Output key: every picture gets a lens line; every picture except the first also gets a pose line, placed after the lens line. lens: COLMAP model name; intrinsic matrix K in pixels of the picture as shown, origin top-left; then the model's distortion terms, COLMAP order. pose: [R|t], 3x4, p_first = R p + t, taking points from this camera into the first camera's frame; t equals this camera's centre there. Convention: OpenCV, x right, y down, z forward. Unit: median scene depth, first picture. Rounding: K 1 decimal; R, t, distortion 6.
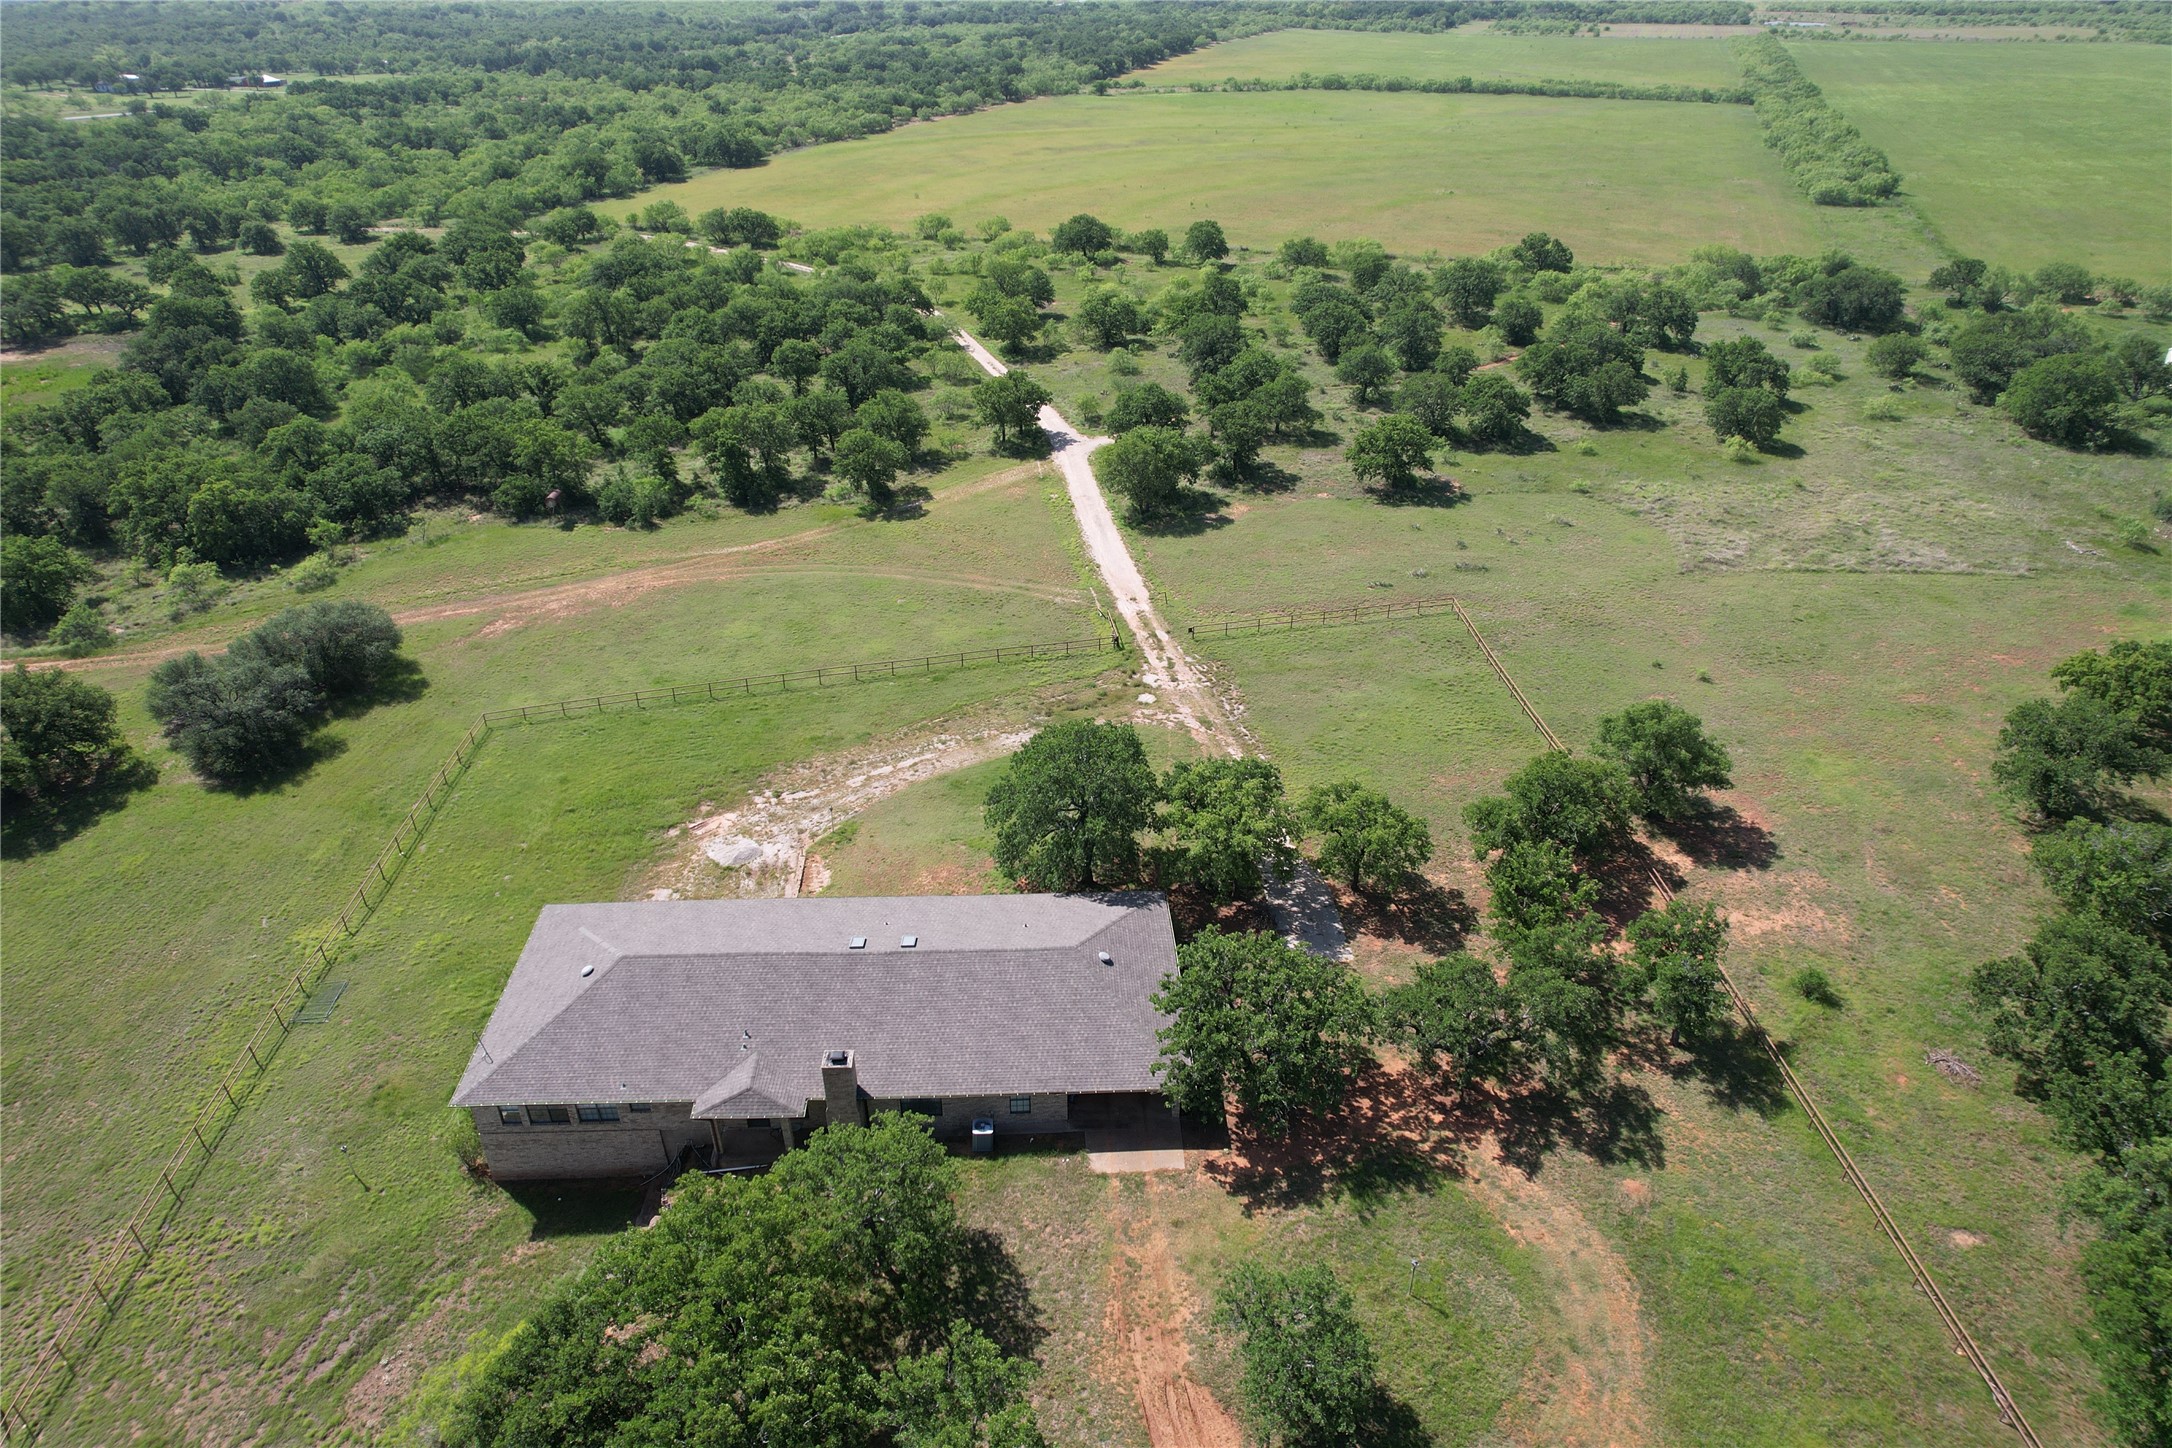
lens RADIAL K [[1384.8, 0, 1061.6], [0, 1384.8, 714.2], [0, 0, 1]] dist [-0.069636, 0.052004]
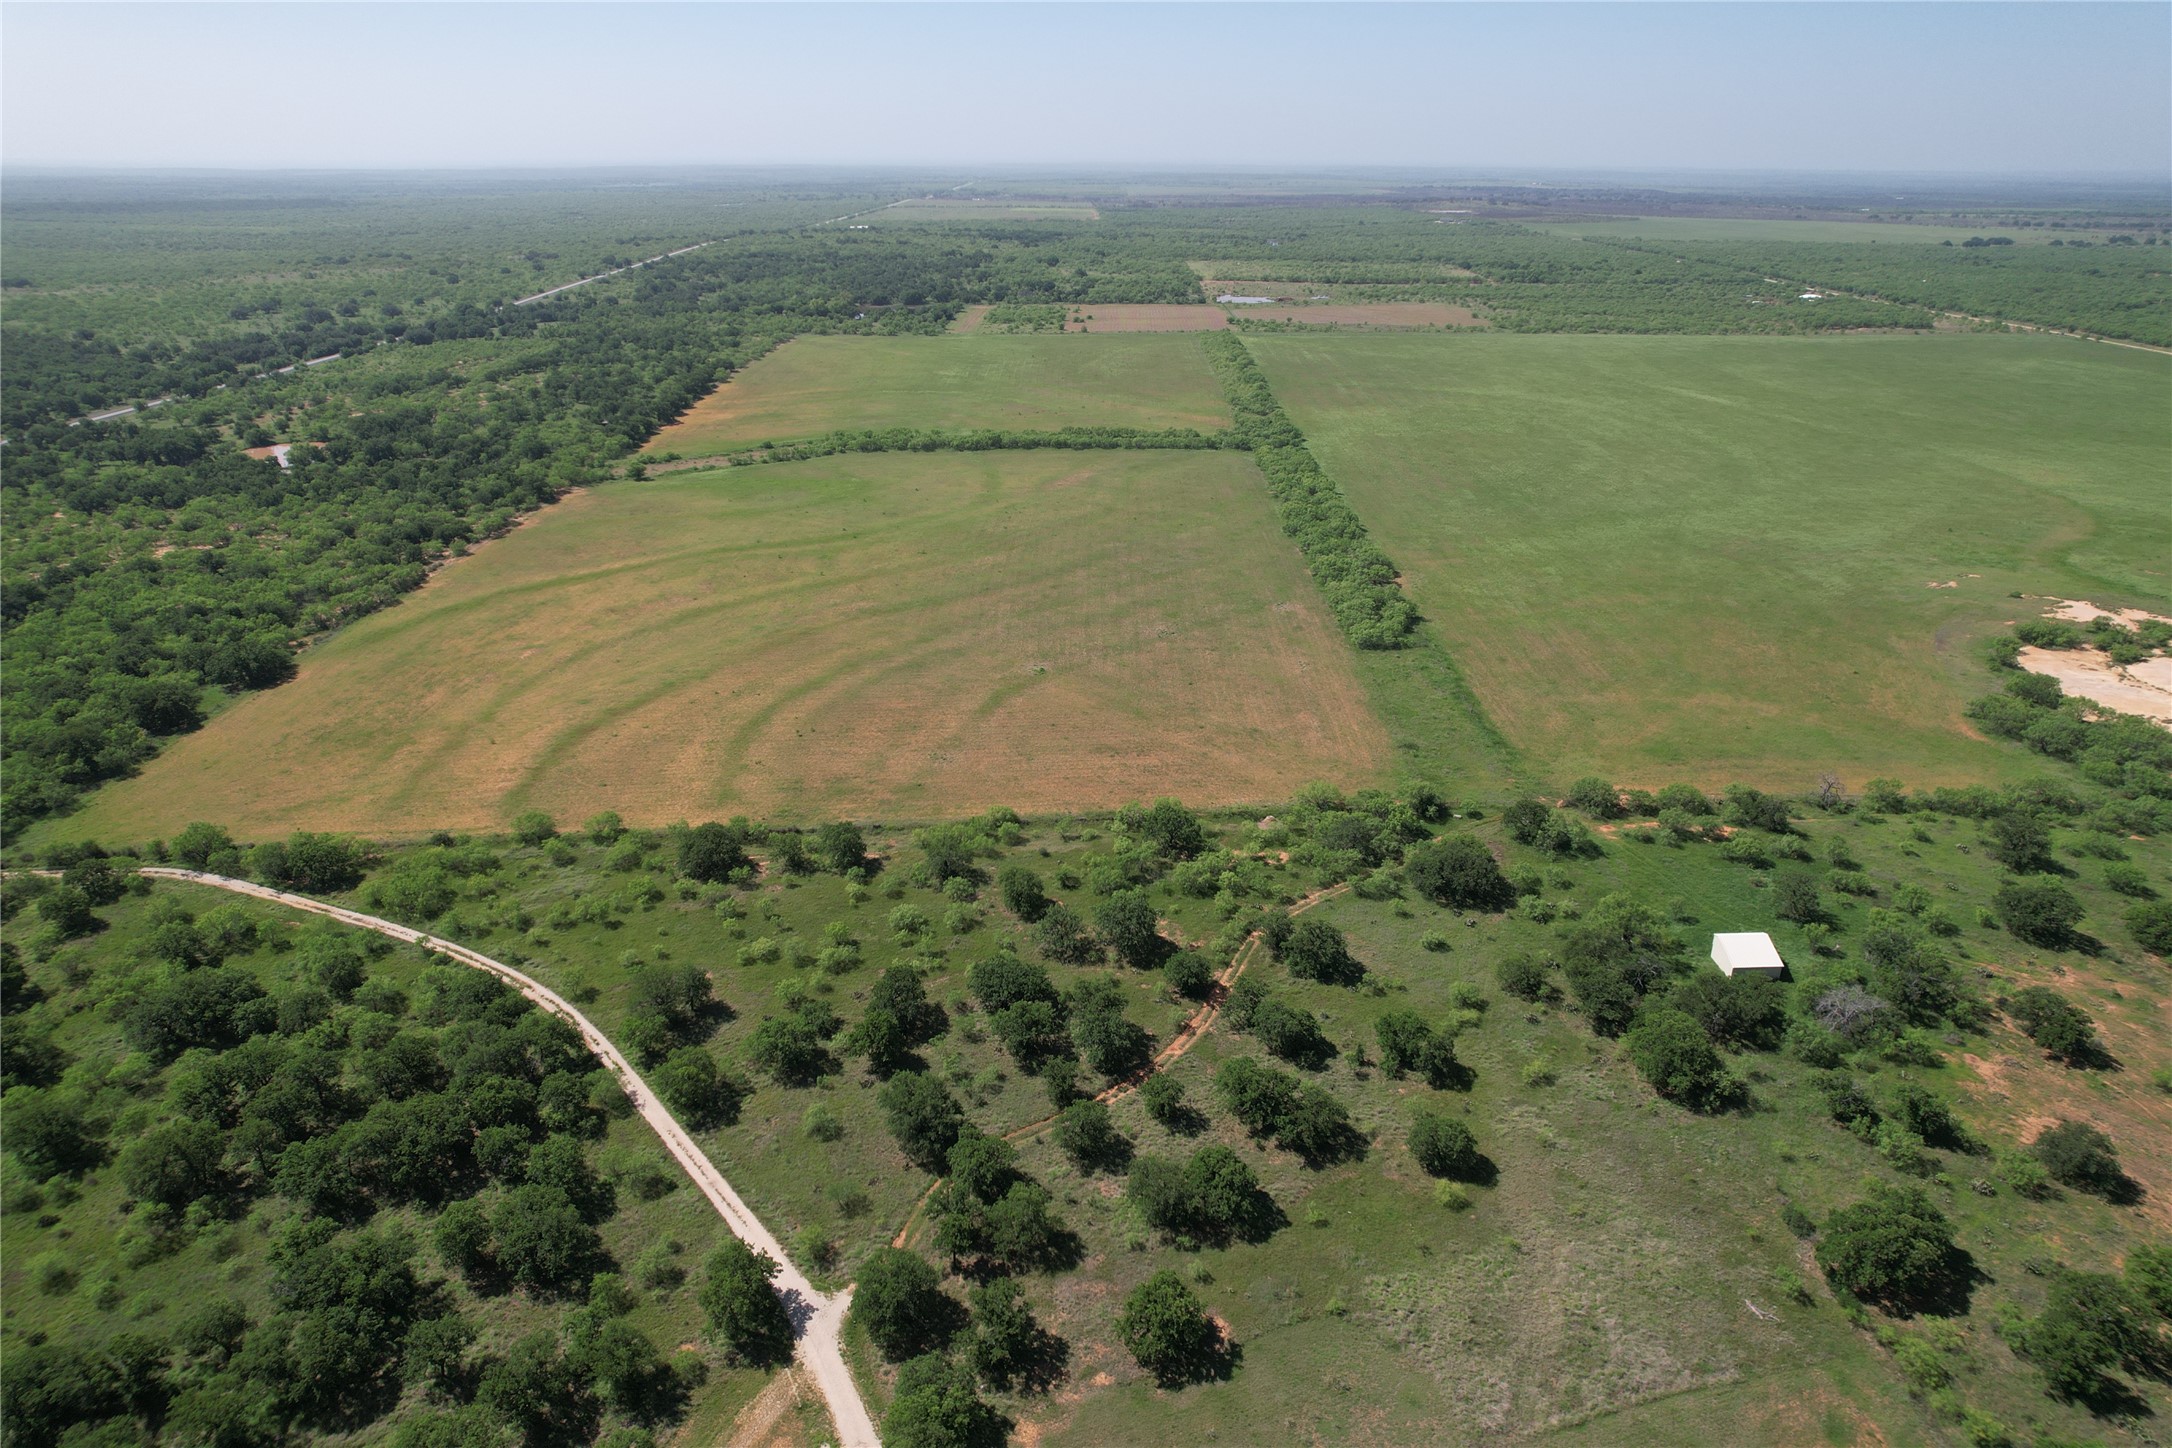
lens RADIAL K [[1384.8, 0, 1072.8], [0, 1384.8, 723.6], [0, 0, 1]] dist [-0.069636, 0.052004]
pose [[0.936823, -0.135114, 0.322657, -0.030938], [0.172067, 0.981078, -0.088759, -0.209414], [-0.304560, 0.138670, 0.942345, 0.011023]]
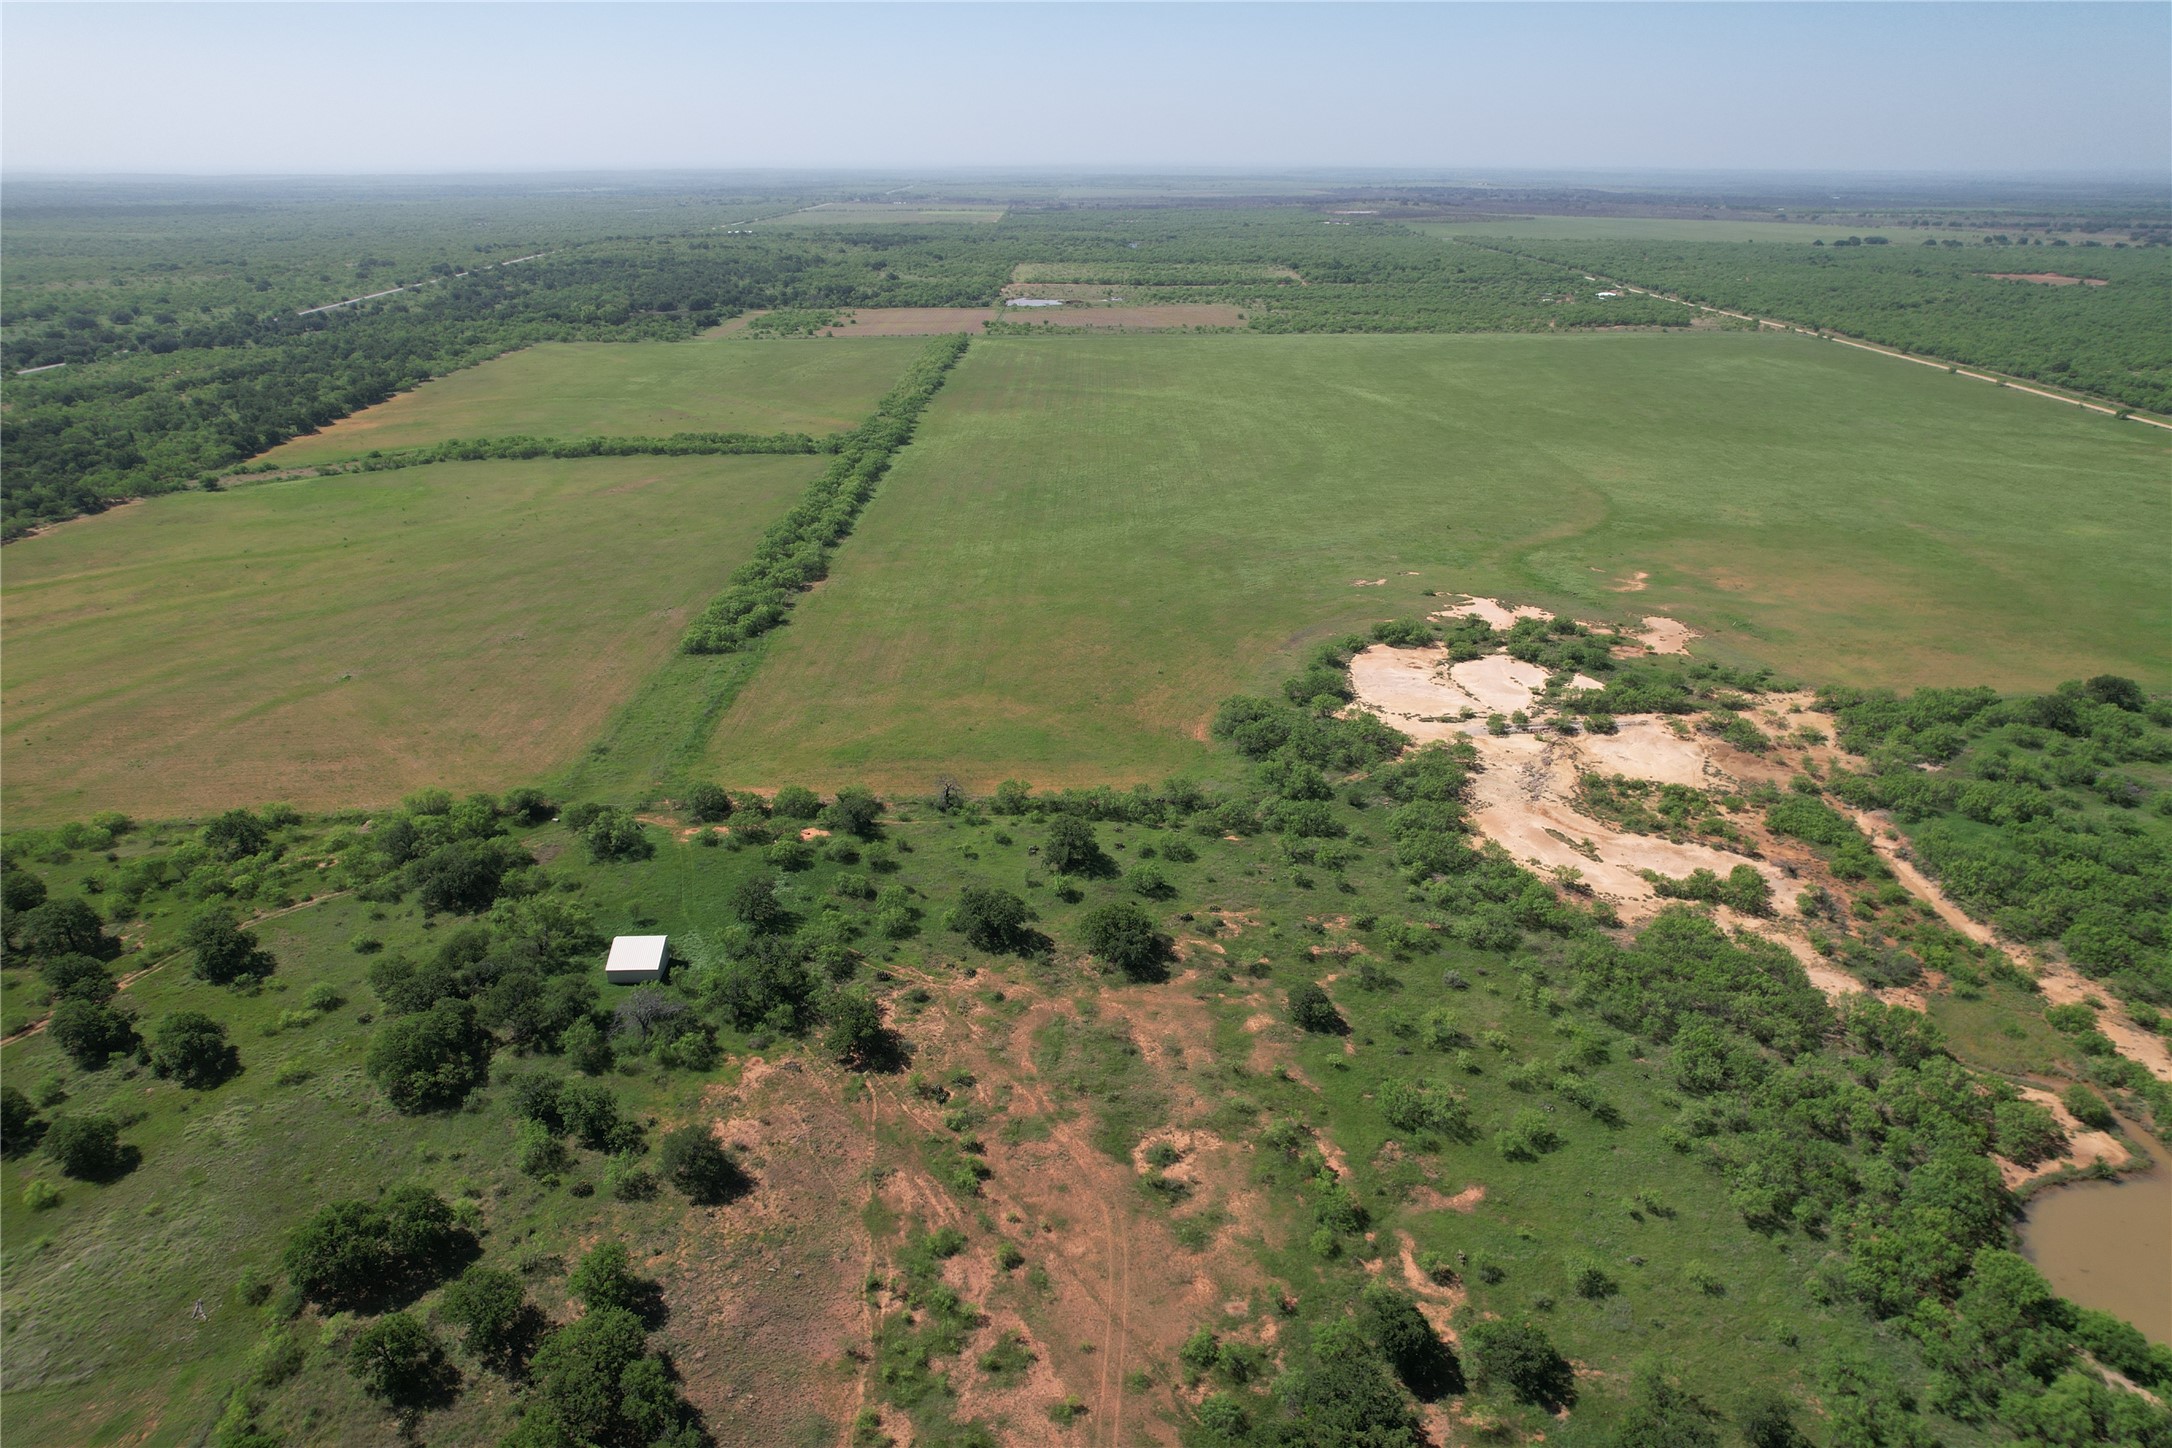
lens RADIAL K [[1384.8, 0, 1090.6], [0, 1384.8, 731.8], [0, 0, 1]] dist [-0.069636, 0.052004]
pose [[0.932202, -0.143022, 0.332482, 0.396453], [0.180046, 0.980134, -0.083189, -0.128481], [-0.313979, 0.137411, 0.939433, -0.134331]]
